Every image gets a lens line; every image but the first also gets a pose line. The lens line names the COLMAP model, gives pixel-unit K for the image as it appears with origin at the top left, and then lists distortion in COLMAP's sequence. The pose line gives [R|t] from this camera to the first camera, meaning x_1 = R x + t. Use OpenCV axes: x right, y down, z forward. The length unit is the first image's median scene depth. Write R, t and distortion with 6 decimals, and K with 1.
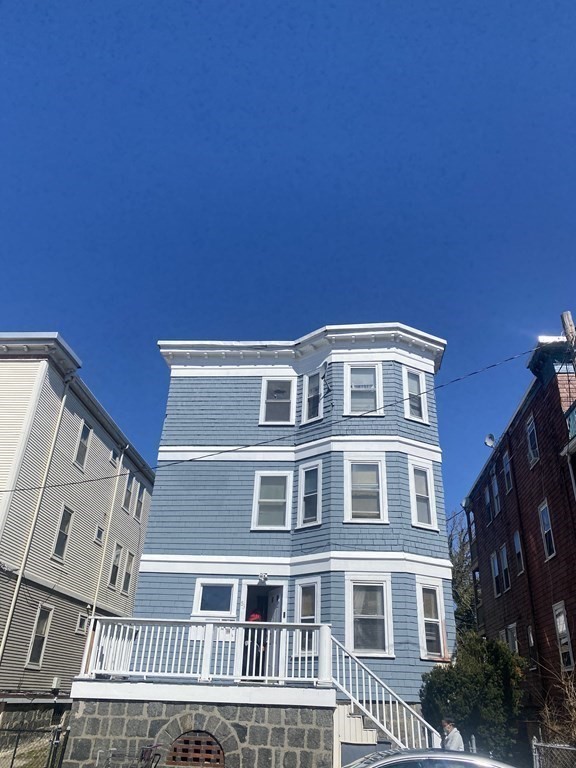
lens RADIAL K [[594.4, 0, 290.5], [0, 594.4, 384.8], [0, 0, 1]] dist [0.052476, -0.057025]
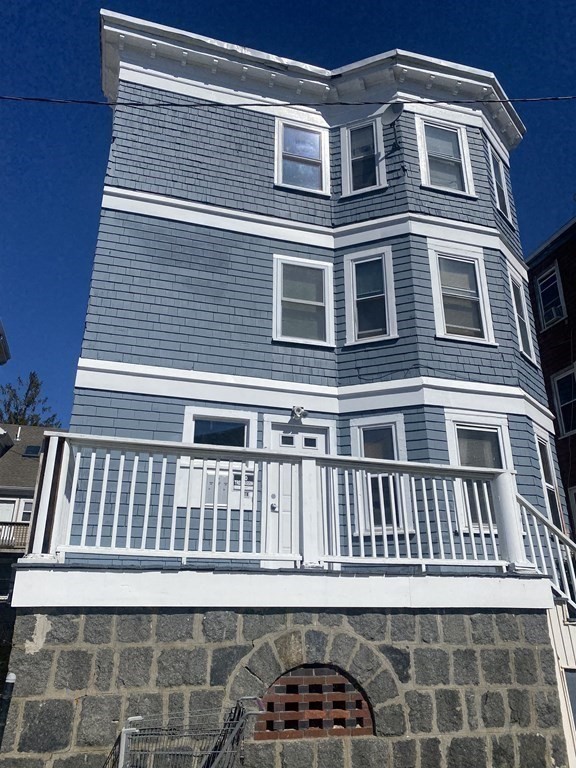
lens RADIAL K [[594.4, 0, 287.1], [0, 594.4, 380.1], [0, 0, 1]] dist [0.052476, -0.057025]
pose [[0.930878, 0.102250, 0.350728, -0.274694], [-0.144638, 0.984738, 0.096801, 0.235098], [-0.335478, -0.140838, 0.931461, 0.451064]]
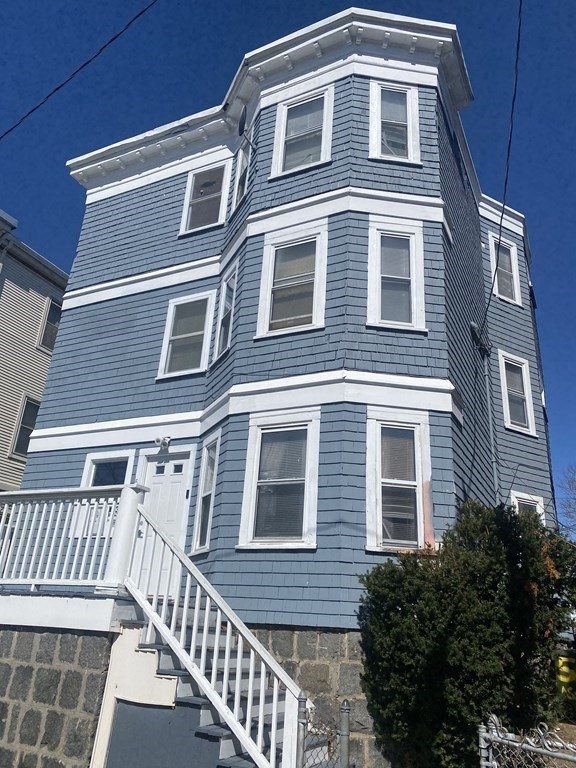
lens RADIAL K [[594.4, 0, 282.0], [0, 594.4, 377.5], [0, 0, 1]] dist [0.052476, -0.057025]
pose [[0.929813, -0.125769, -0.345875, 0.312460], [0.153886, 0.986559, 0.054952, 0.238150], [0.334315, -0.104321, 0.936670, 0.445146]]
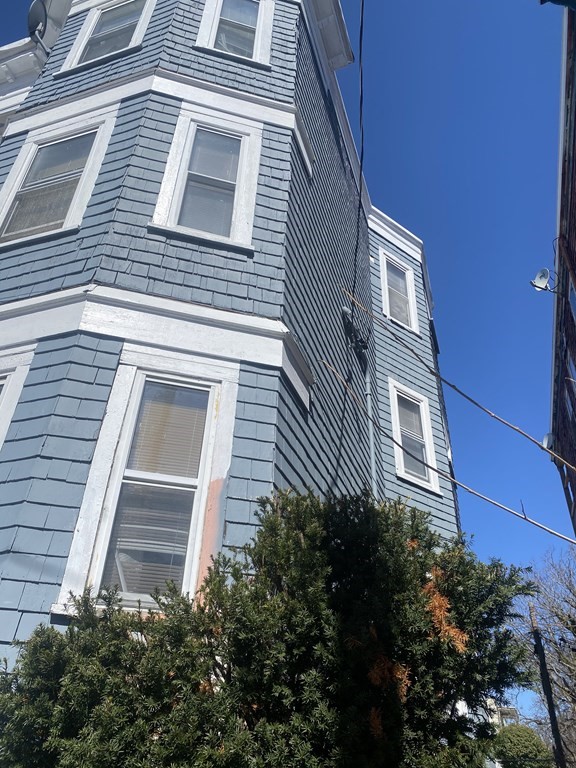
lens RADIAL K [[594.4, 0, 283.1], [0, 594.4, 380.5], [0, 0, 1]] dist [0.052476, -0.057025]
pose [[0.970641, -0.140558, -0.195192, 0.323155], [0.115009, 0.983925, -0.136615, 0.366932], [0.211256, 0.110155, 0.971204, 0.701415]]
